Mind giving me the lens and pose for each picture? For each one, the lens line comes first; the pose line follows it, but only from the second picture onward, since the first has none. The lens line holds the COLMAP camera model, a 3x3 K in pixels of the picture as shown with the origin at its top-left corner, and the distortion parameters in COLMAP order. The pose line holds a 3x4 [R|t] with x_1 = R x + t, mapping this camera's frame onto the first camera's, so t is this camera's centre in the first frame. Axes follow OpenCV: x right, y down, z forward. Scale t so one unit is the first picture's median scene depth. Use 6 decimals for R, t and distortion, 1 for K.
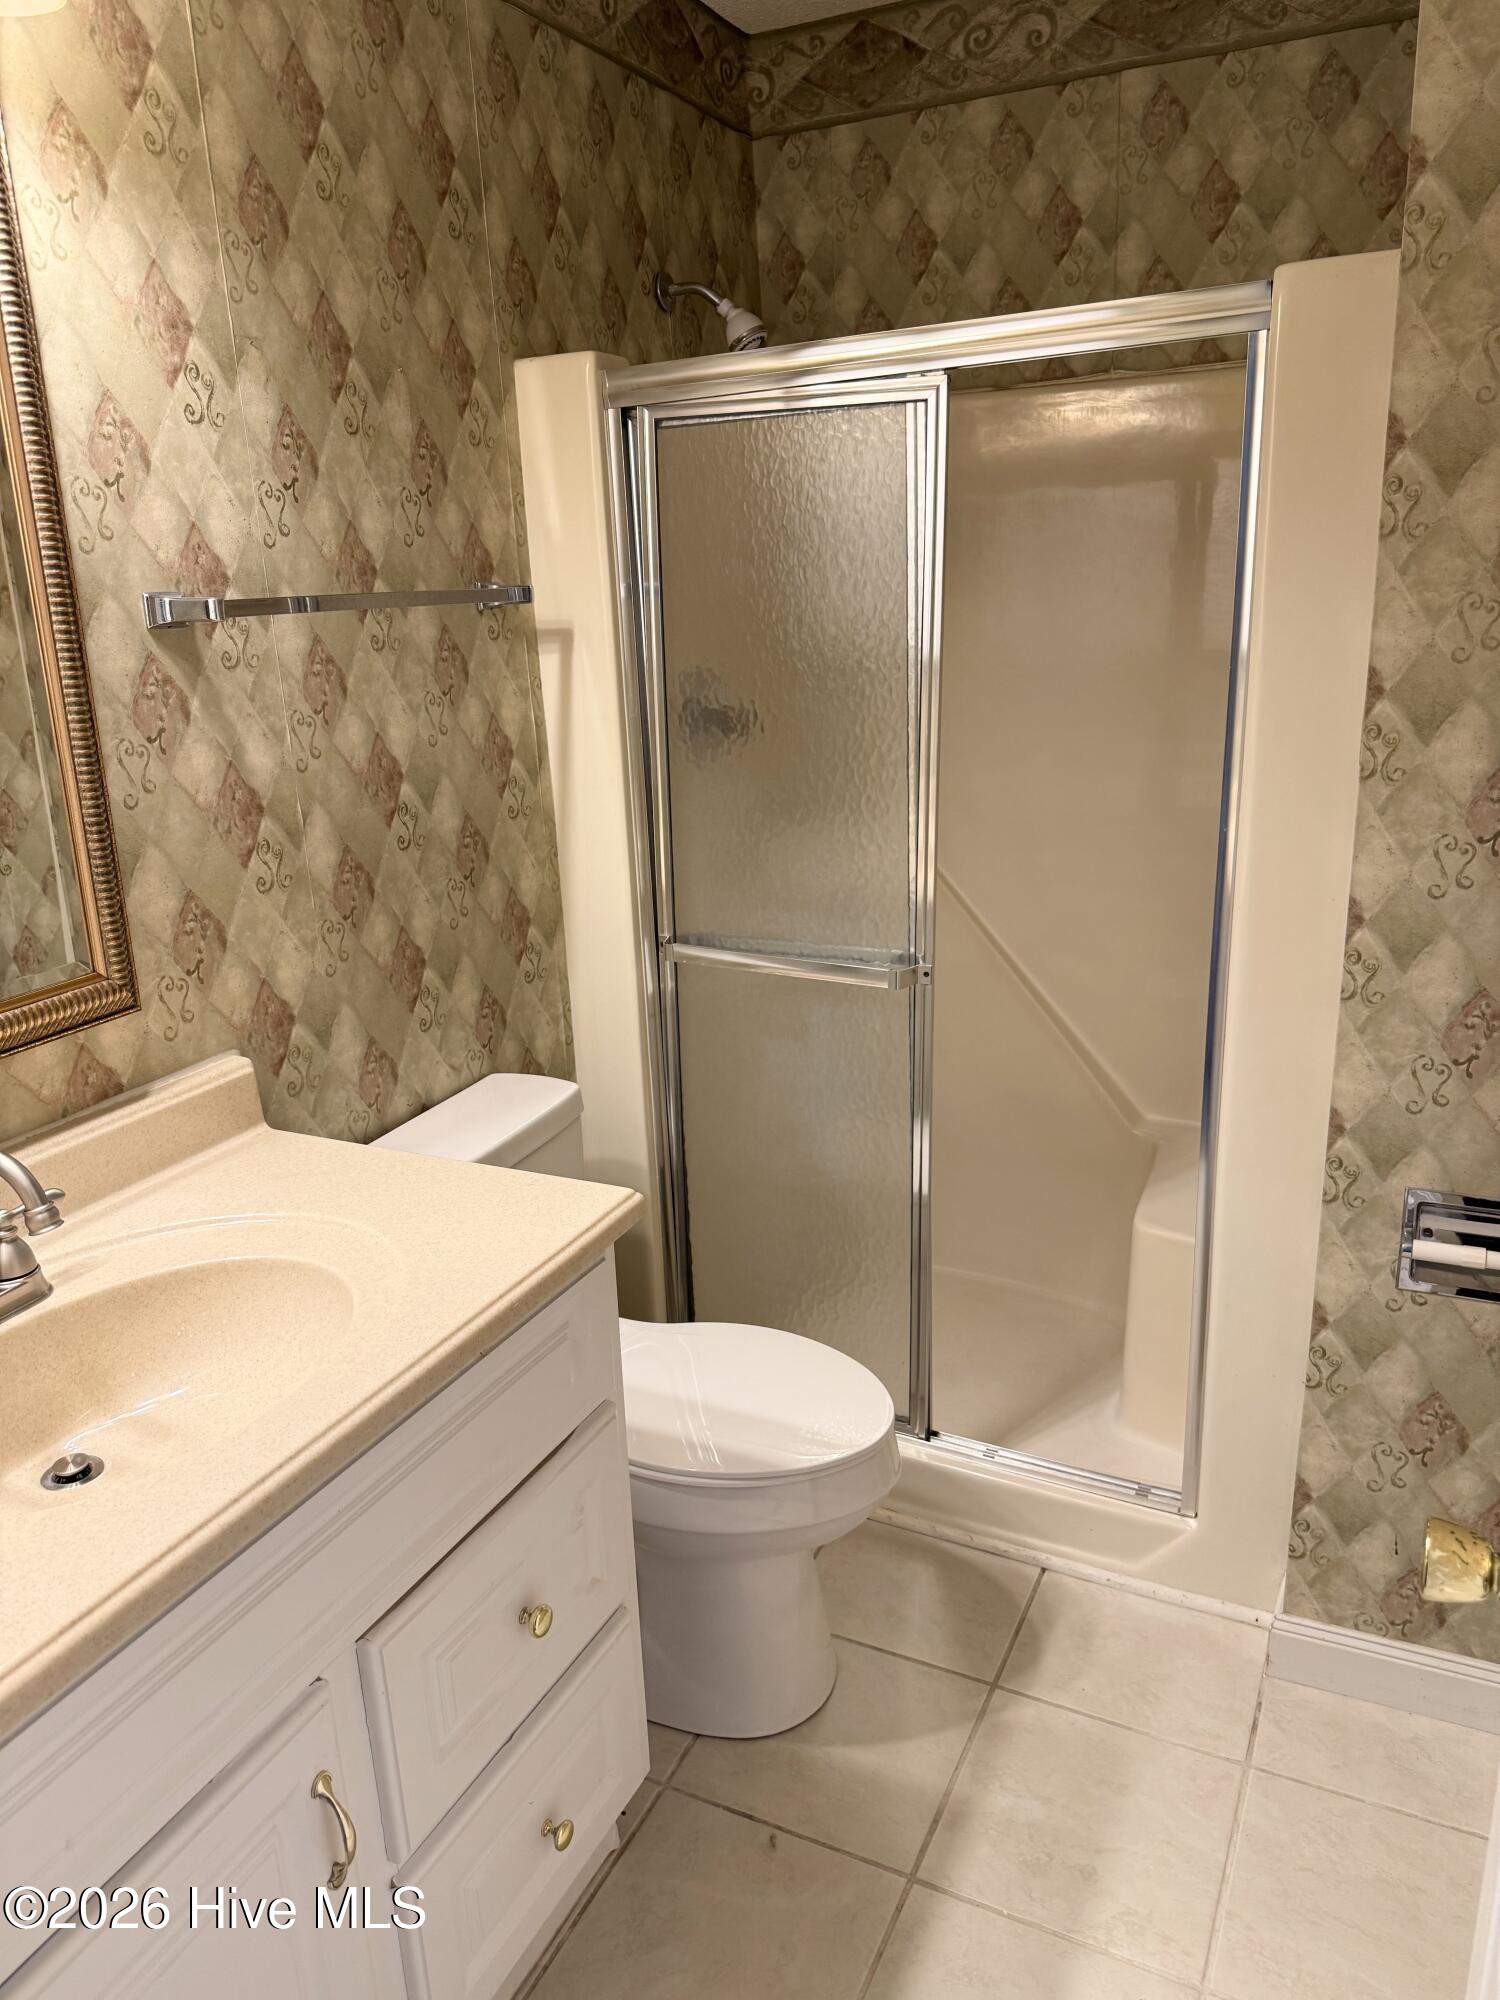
lens RADIAL K [[1417.7, 0, 758.6], [0, 1417.7, 998.6], [0, 0, 1]] dist [0.053693, -0.051116]
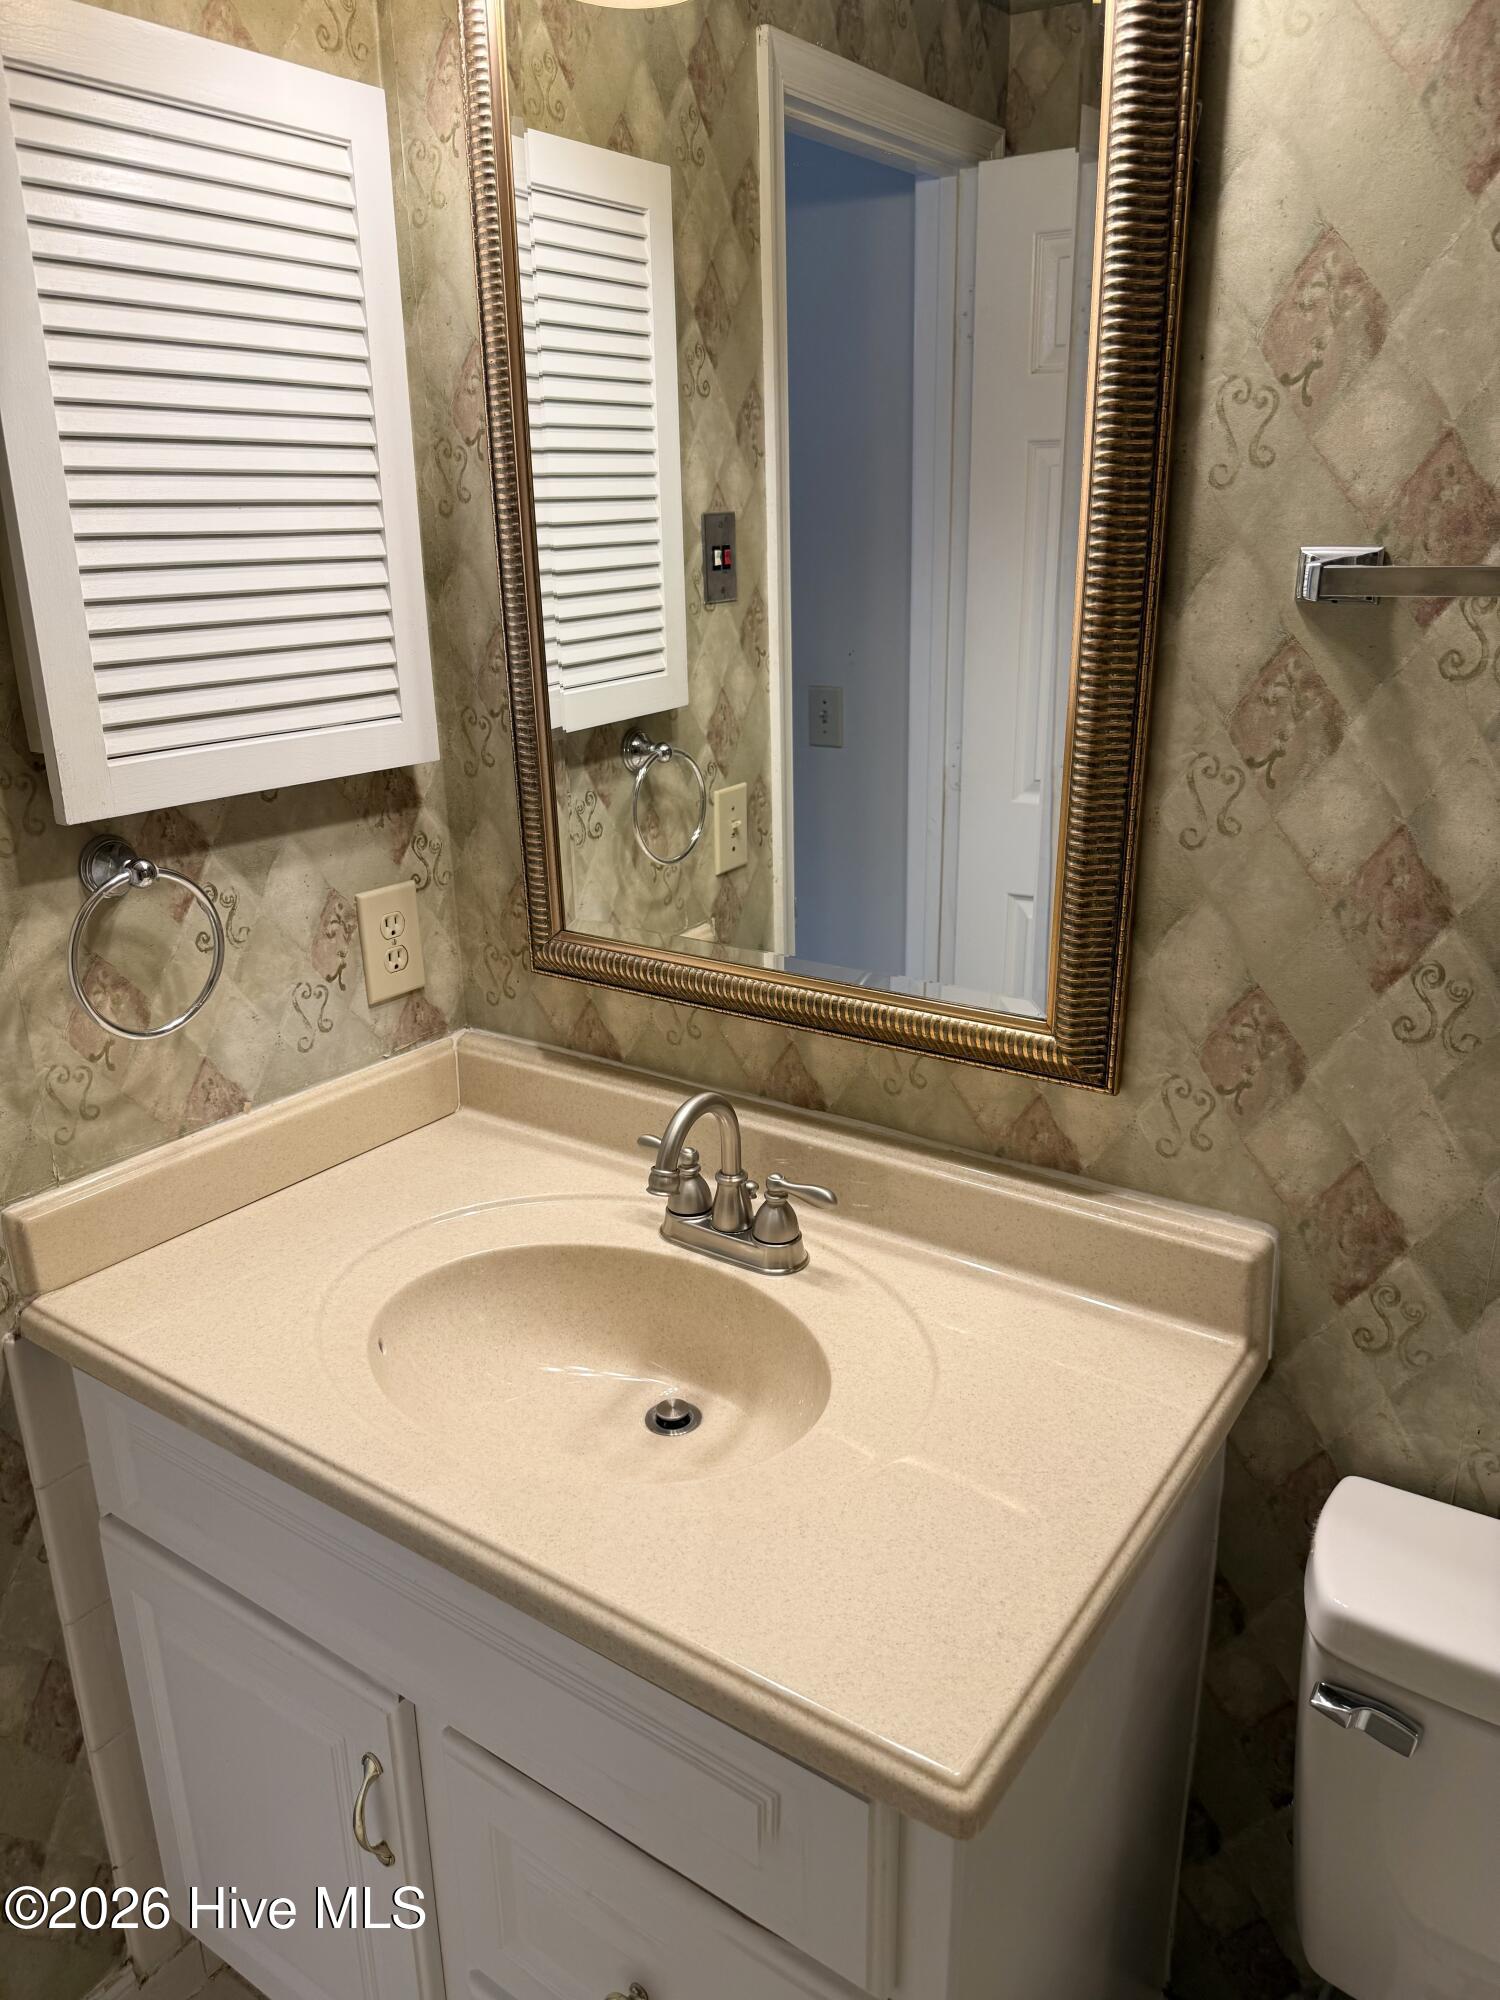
lens RADIAL K [[1417.7, 0, 755.7], [0, 1417.7, 1009.1], [0, 0, 1]] dist [0.053693, -0.051116]
pose [[-0.143977, 0.357105, -0.922901, 0.280661], [-0.267050, 0.883996, 0.383713, -0.270474], [0.952867, 0.301706, -0.031910, 0.813676]]
